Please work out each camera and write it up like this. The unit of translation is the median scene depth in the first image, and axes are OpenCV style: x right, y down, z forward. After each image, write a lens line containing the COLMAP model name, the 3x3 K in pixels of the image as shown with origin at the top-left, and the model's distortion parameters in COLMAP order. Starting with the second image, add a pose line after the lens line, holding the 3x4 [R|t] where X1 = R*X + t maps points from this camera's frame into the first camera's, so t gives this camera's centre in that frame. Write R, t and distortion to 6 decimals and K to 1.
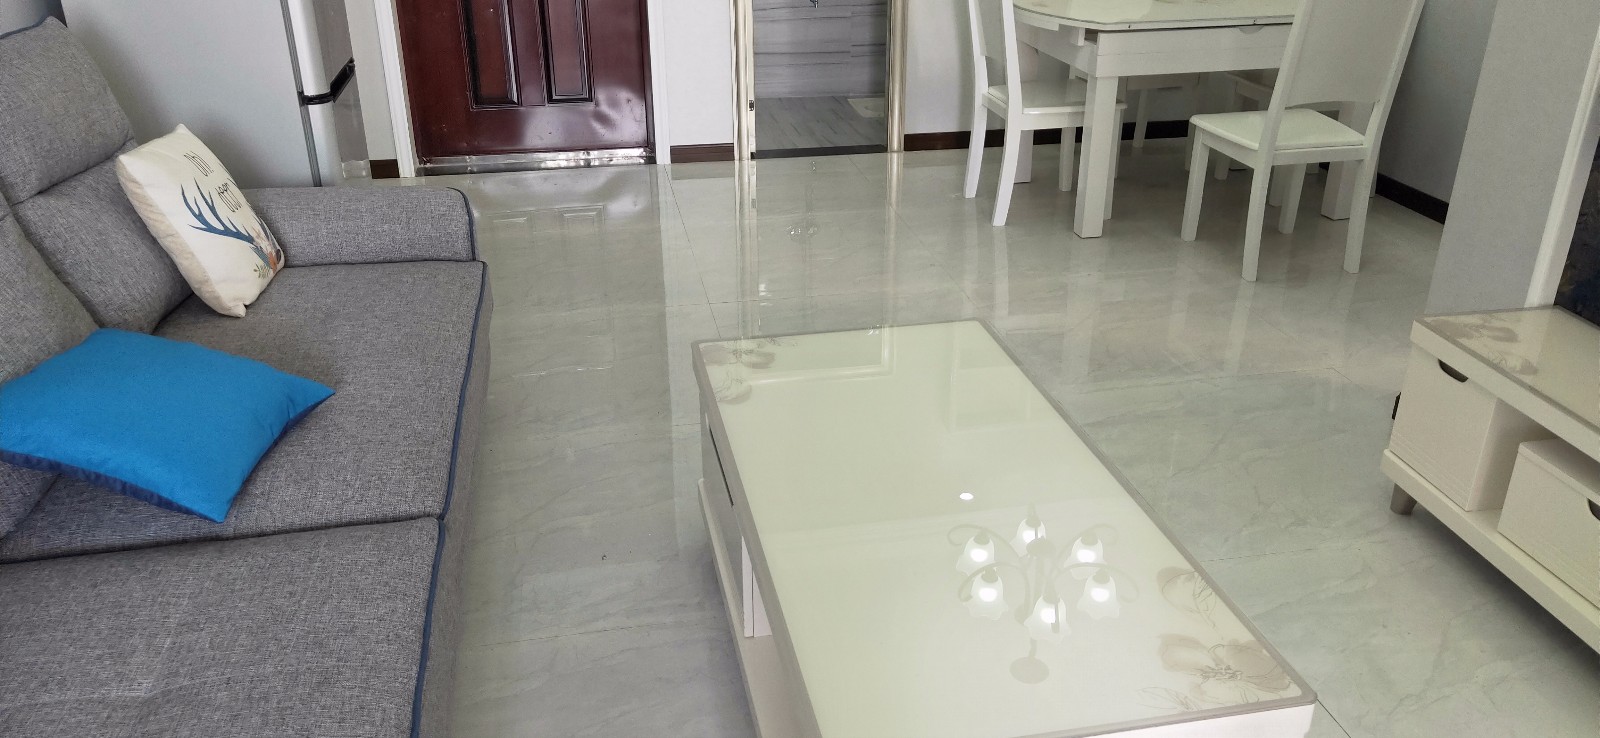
lens RADIAL K [[1224.1, 0, 804.0], [0, 1224.1, 364.9], [0, 0, 1]] dist [0.050858, -0.029836]
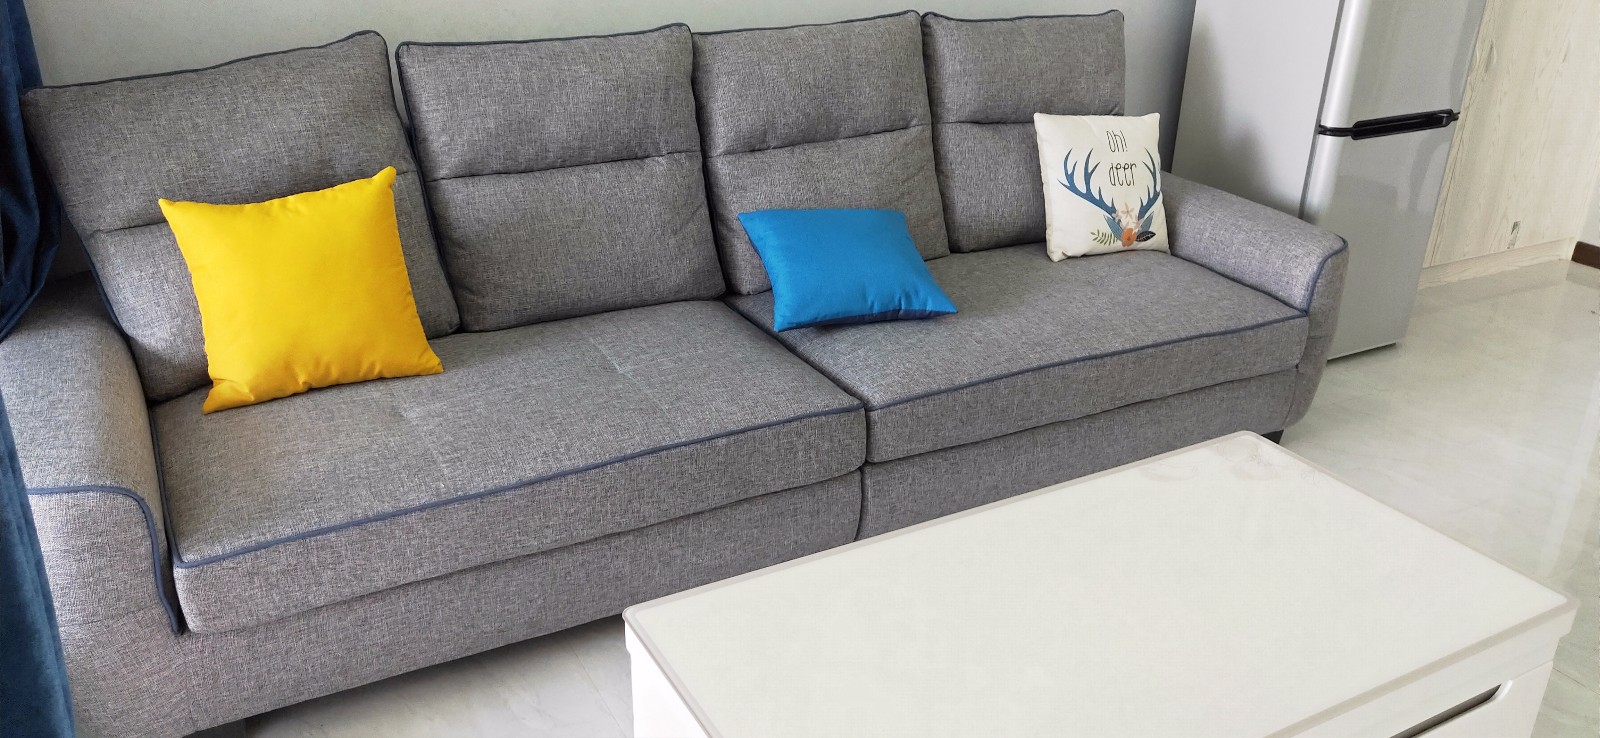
lens RADIAL K [[1224.1, 0, 805.1], [0, 1224.1, 369.4], [0, 0, 1]] dist [0.050858, -0.029836]
pose [[0.309828, 0.391298, -0.866541, 0.338988], [-0.416538, 0.875134, 0.246246, -0.085370], [0.854694, 0.284653, 0.434131, 0.175963]]
